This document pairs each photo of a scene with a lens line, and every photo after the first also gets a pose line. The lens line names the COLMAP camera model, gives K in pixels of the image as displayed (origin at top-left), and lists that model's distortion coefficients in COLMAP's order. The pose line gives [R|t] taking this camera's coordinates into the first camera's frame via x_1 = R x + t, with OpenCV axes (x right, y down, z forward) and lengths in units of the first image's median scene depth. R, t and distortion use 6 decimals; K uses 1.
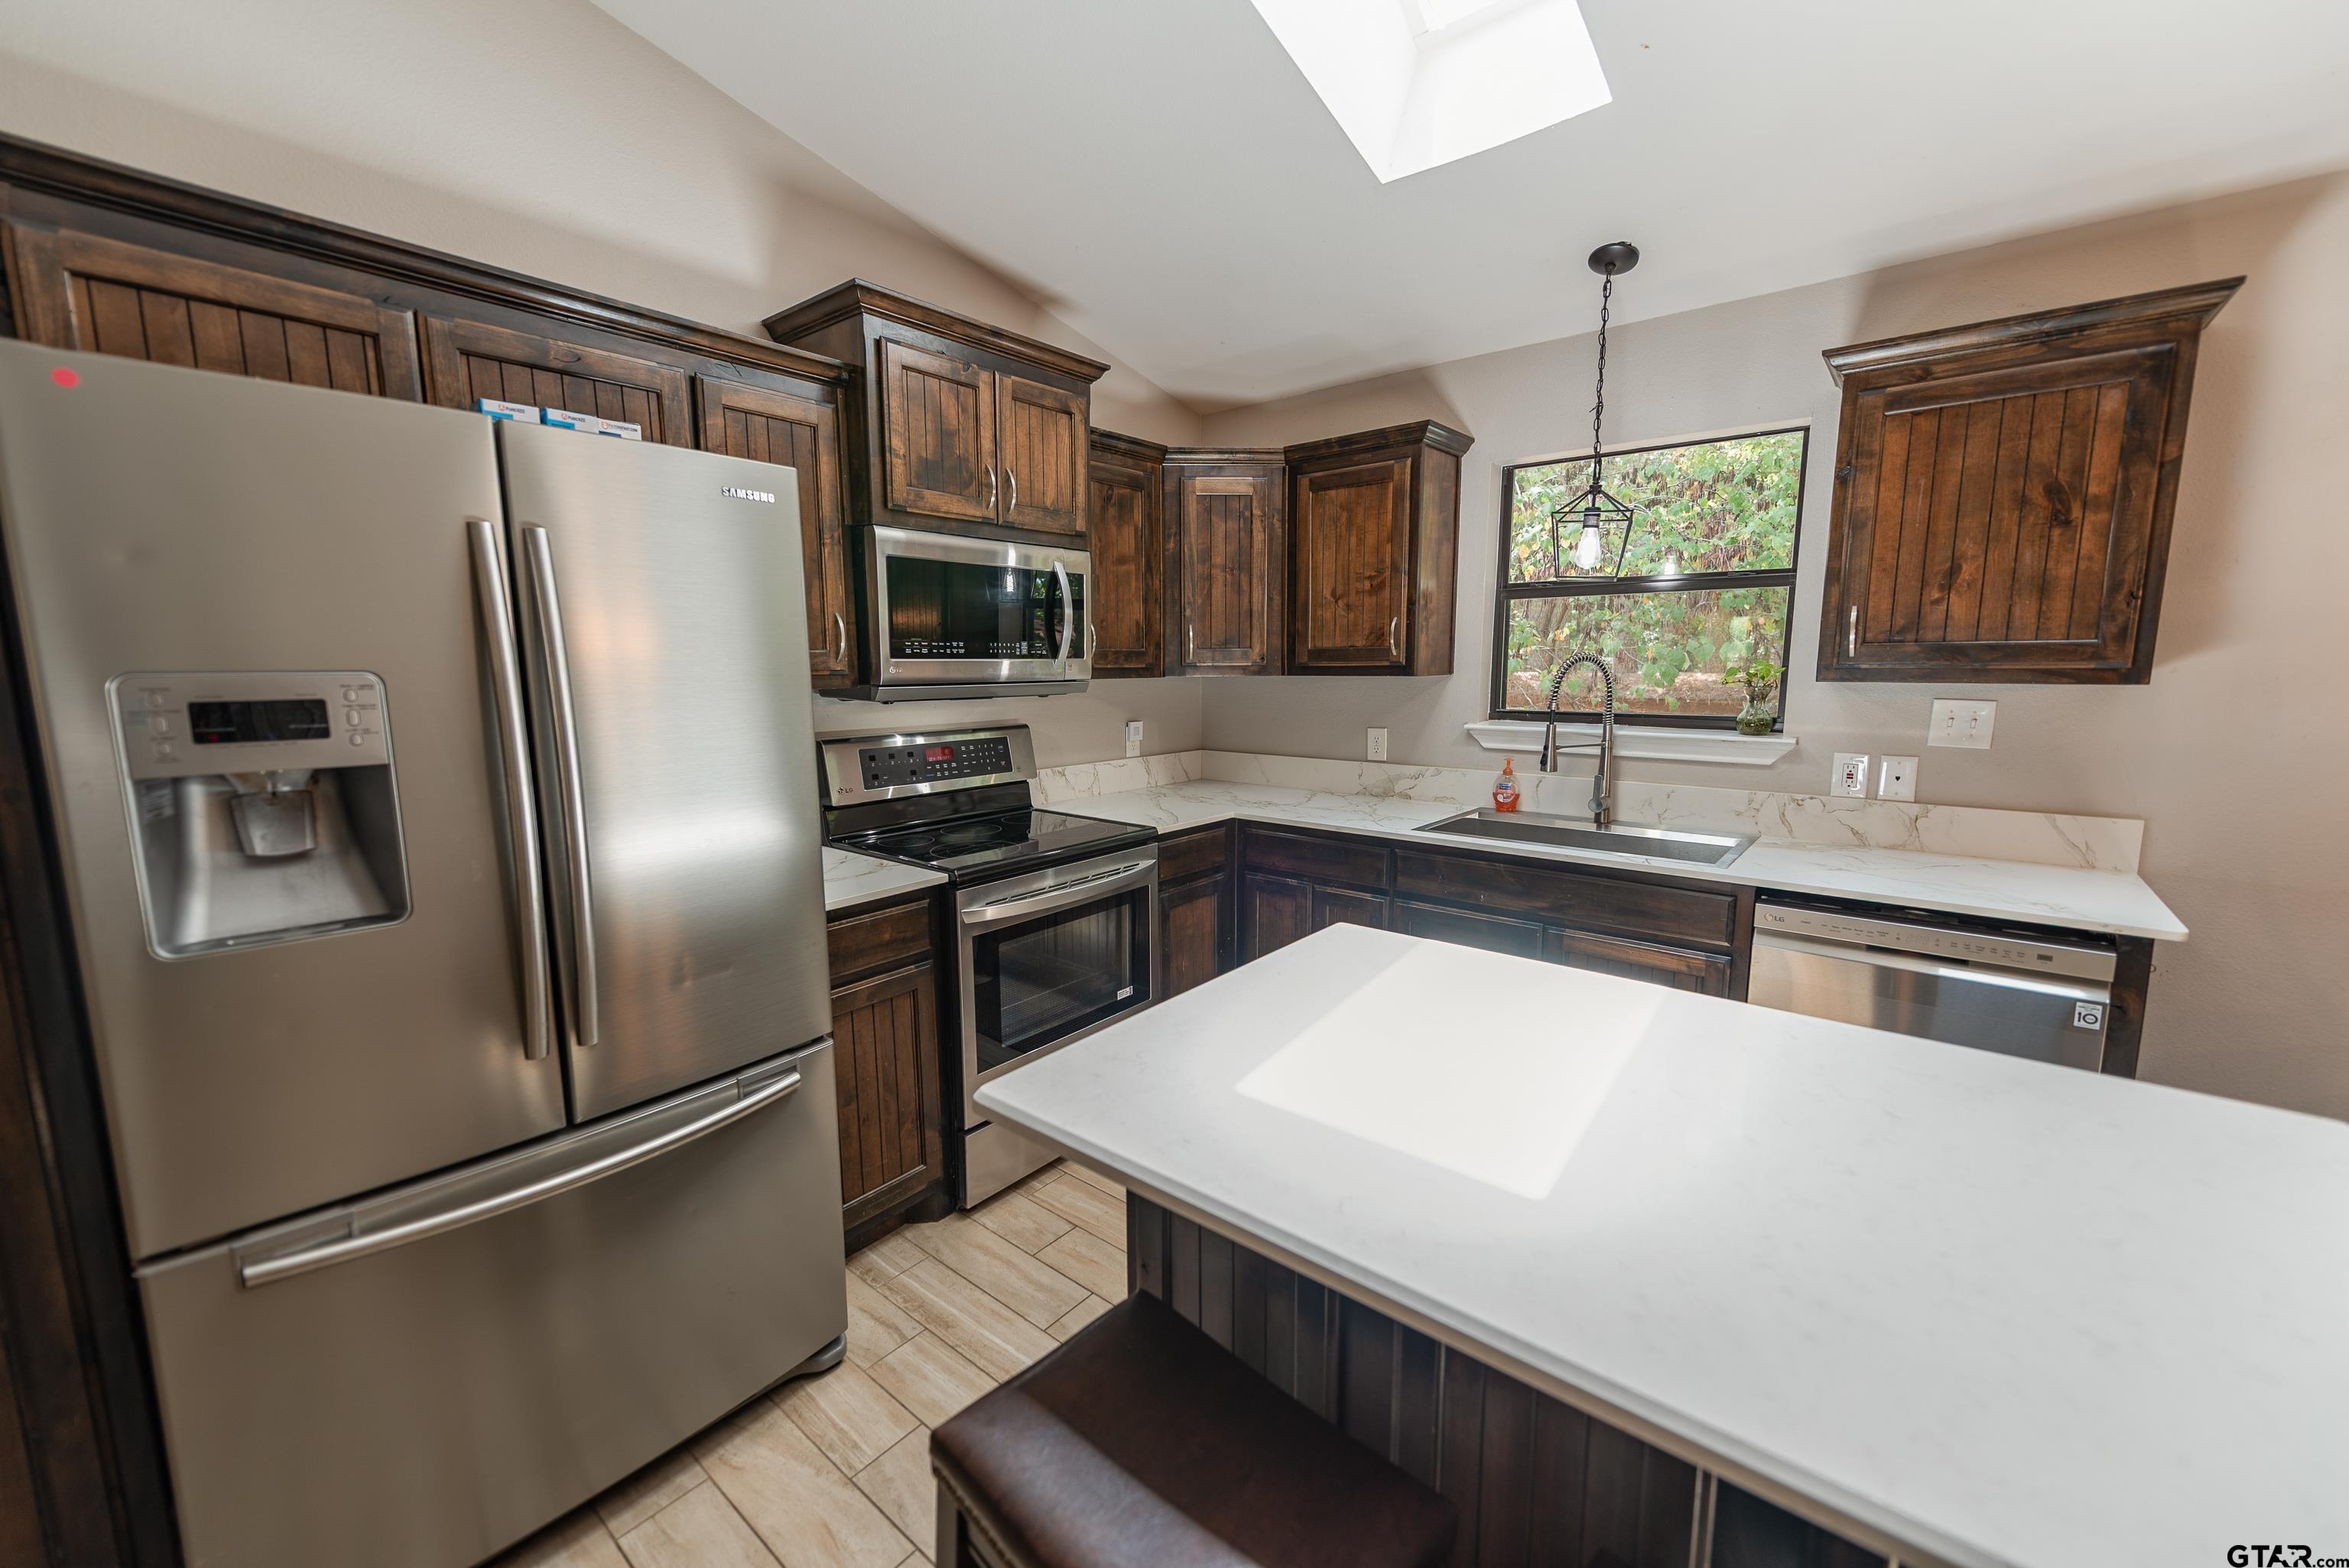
lens RADIAL K [[919.0, 0, 1176.8], [0, 919.0, 788.6], [0, 0, 1]] dist [0.015894, -0.005668]
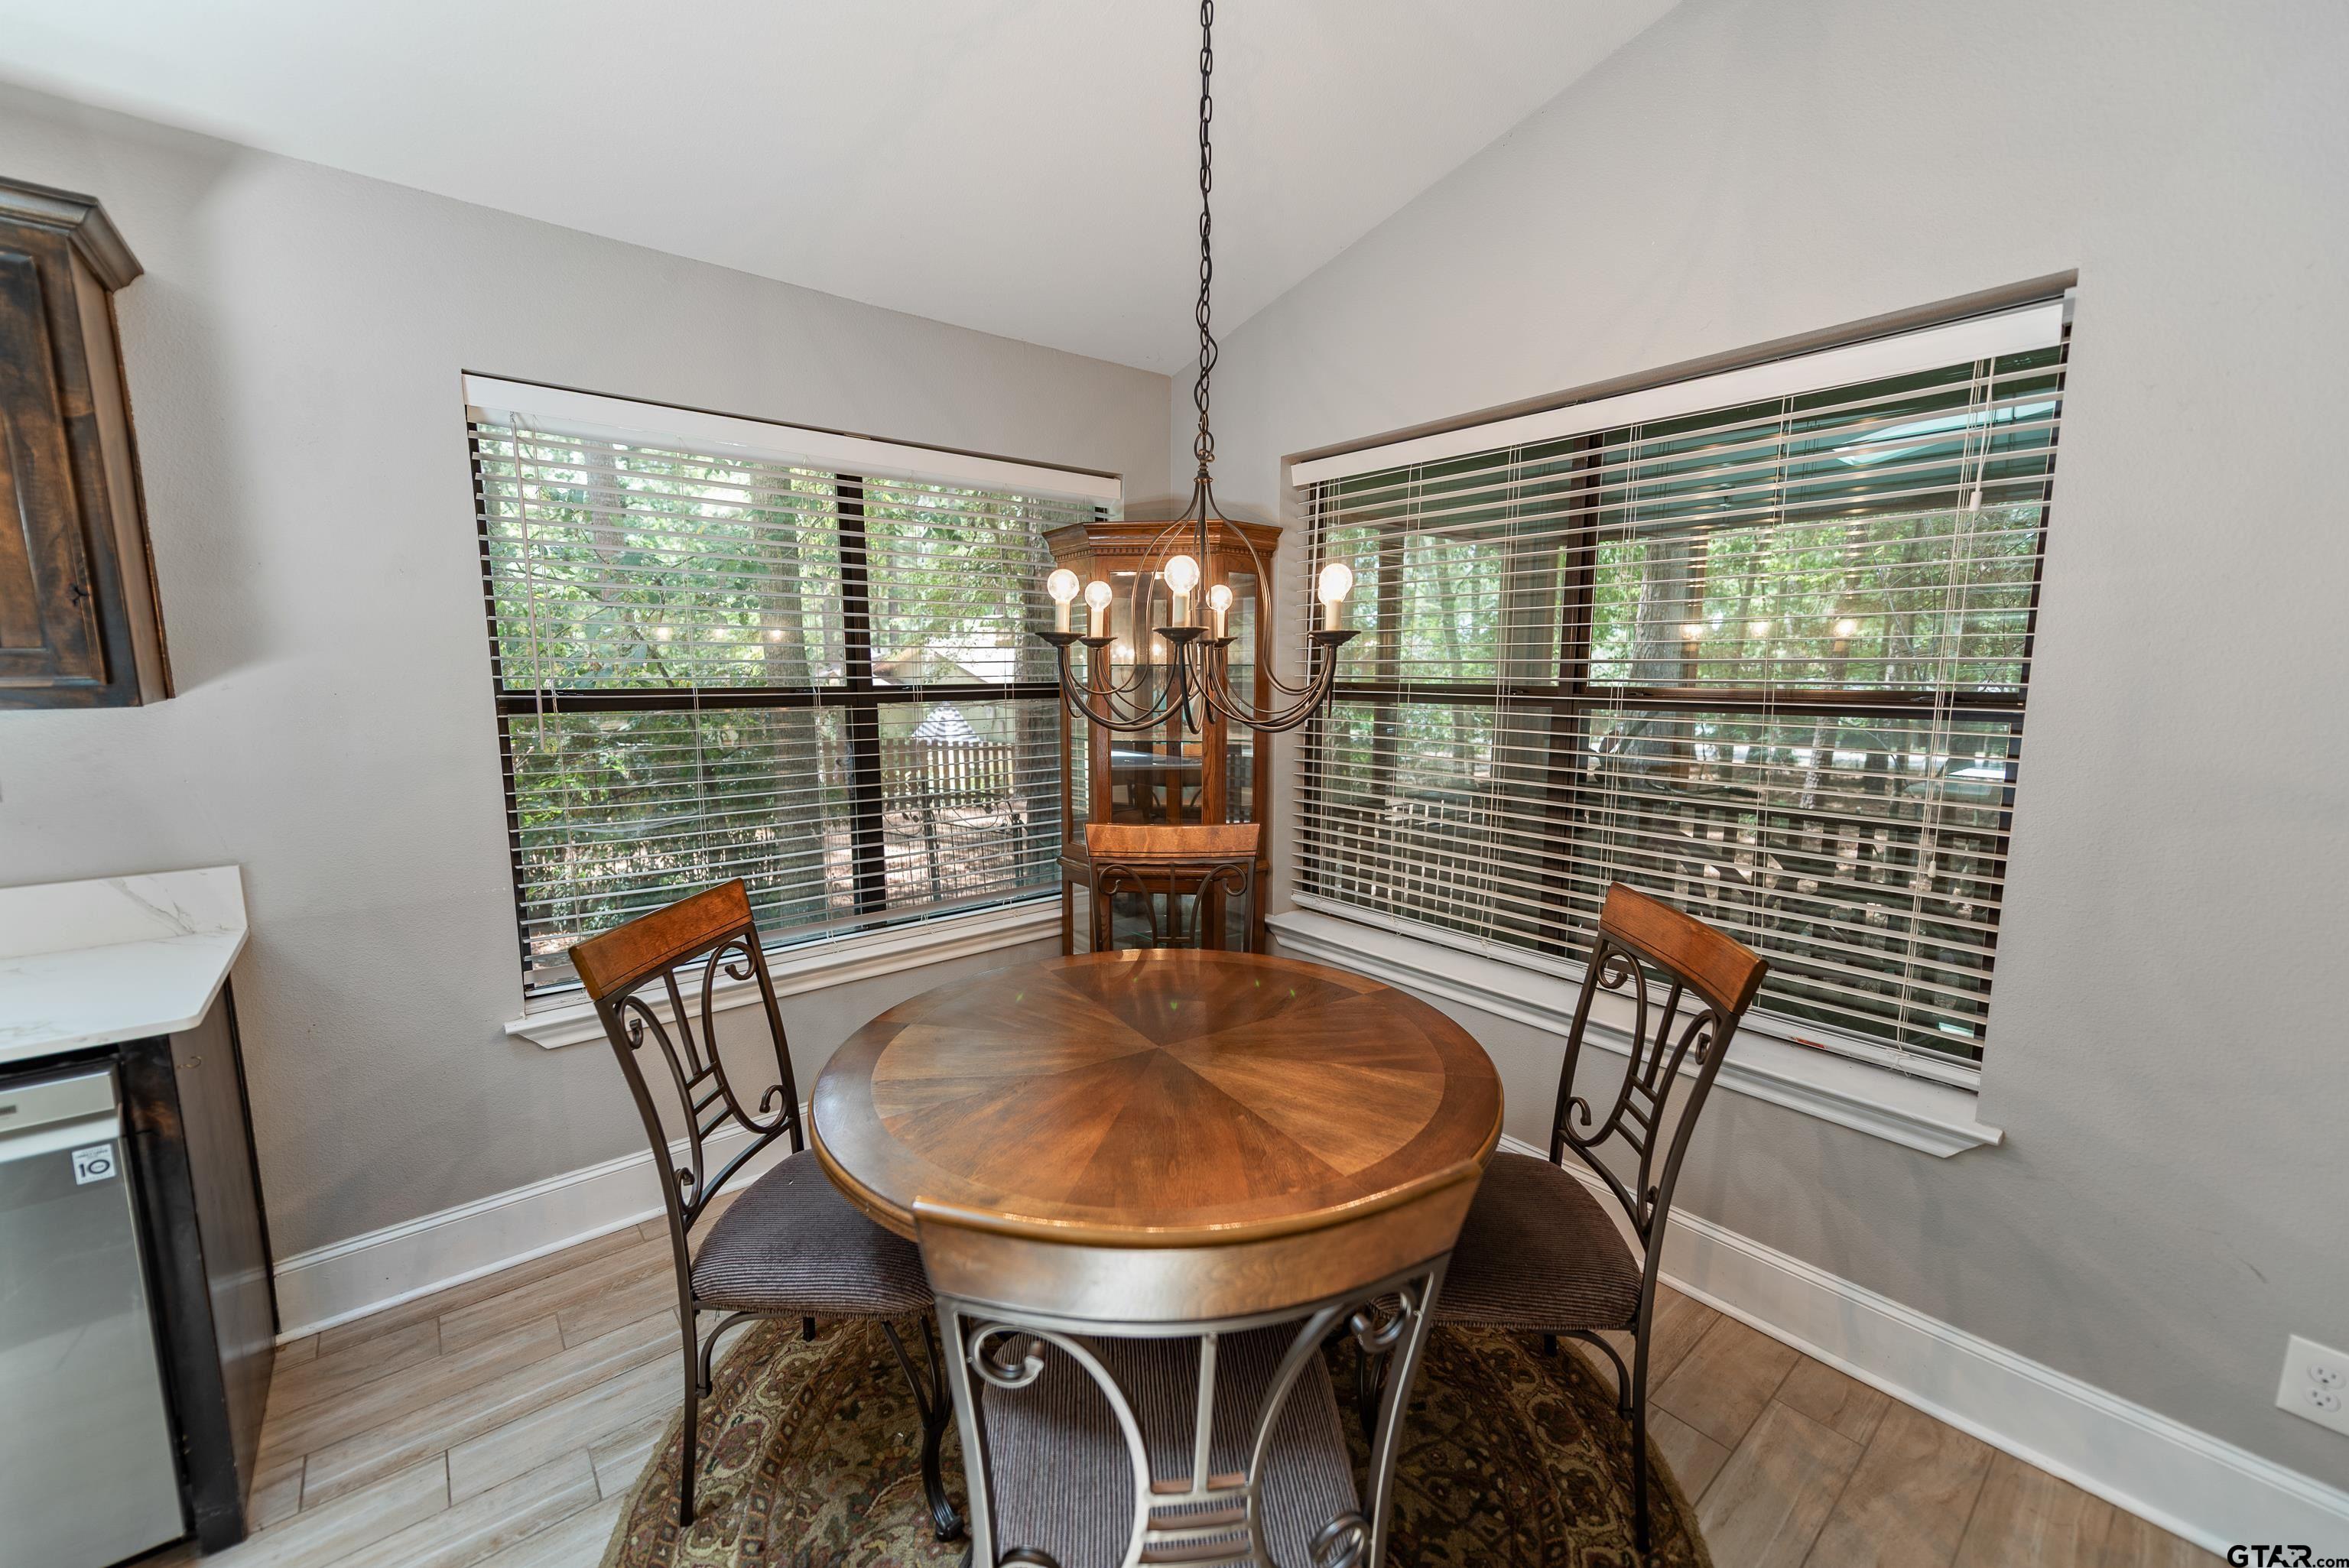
lens RADIAL K [[919.0, 0, 1176.8], [0, 919.0, 788.6], [0, 0, 1]] dist [0.015894, -0.005668]
pose [[0.184769, -0.126692, 0.974582, 0.325043], [0.137954, 0.985181, 0.101915, -0.002040], [-0.973051, 0.115617, 0.199509, -0.004791]]
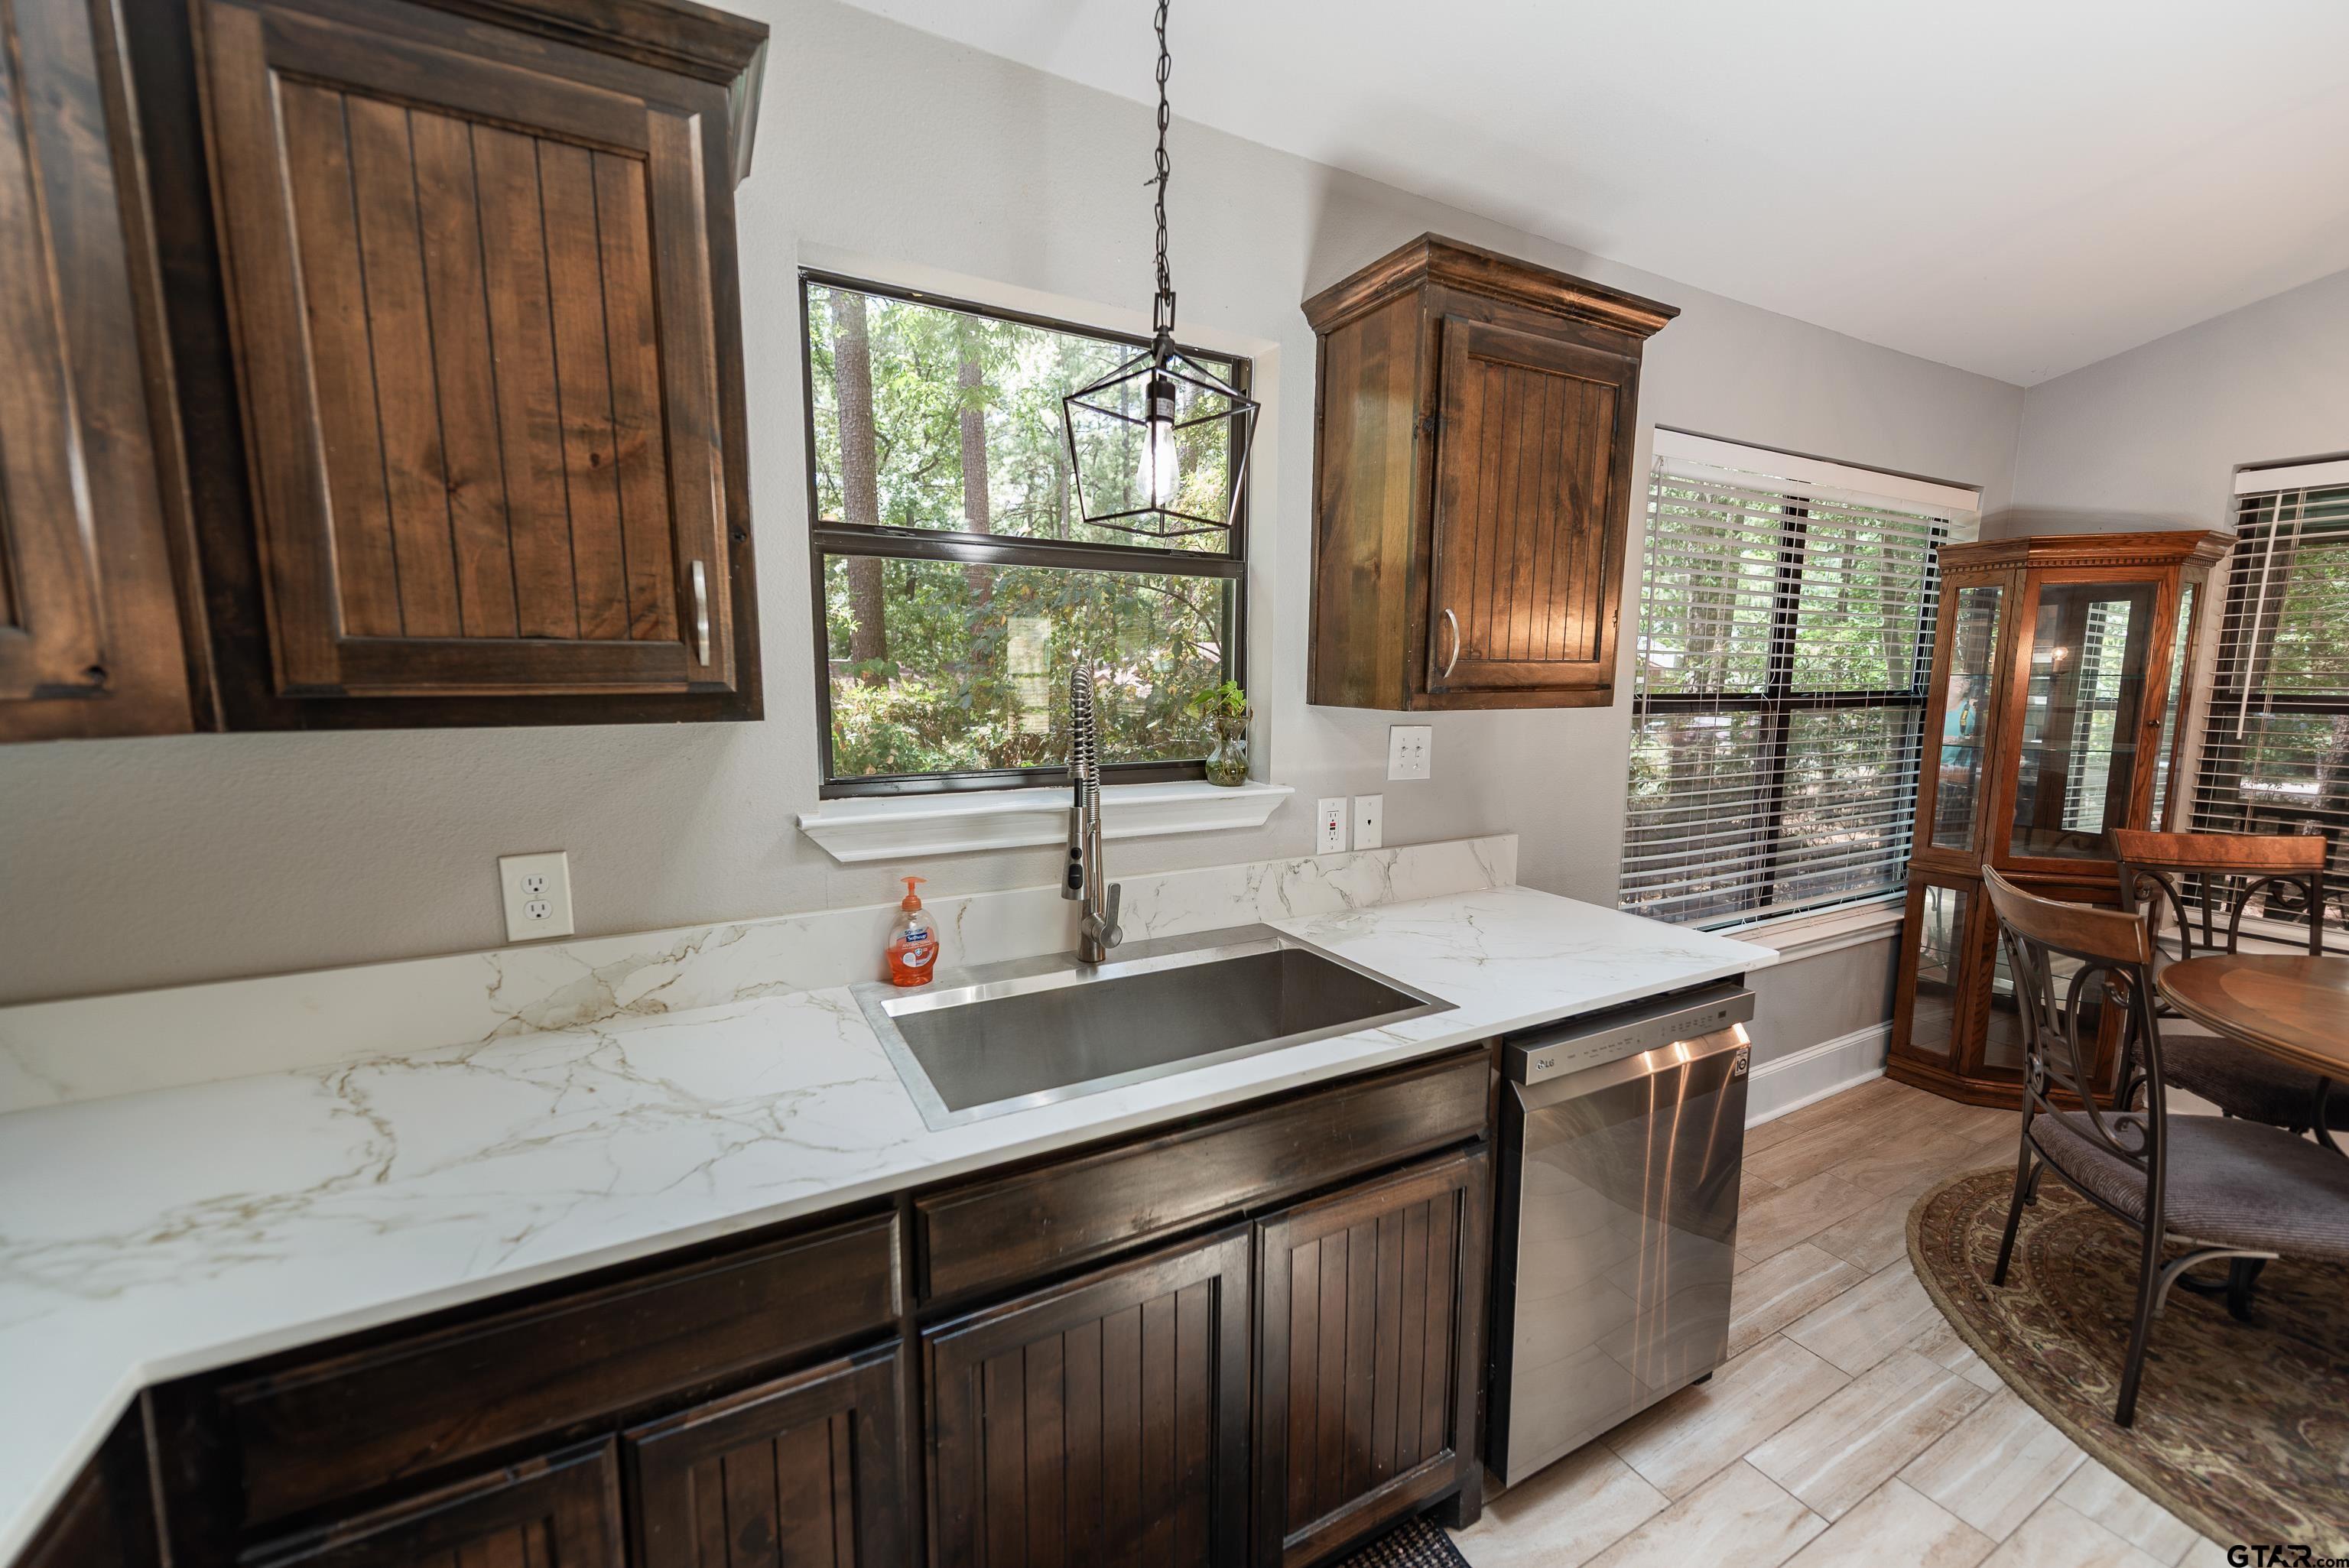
lens RADIAL K [[919.0, 0, 1176.8], [0, 919.0, 788.6], [0, 0, 1]] dist [0.015894, -0.005668]
pose [[0.375091, -0.112433, 0.920144, -0.041118], [0.122732, 0.989902, 0.070926, -0.114877], [-0.918827, 0.086327, 0.385103, 0.796933]]
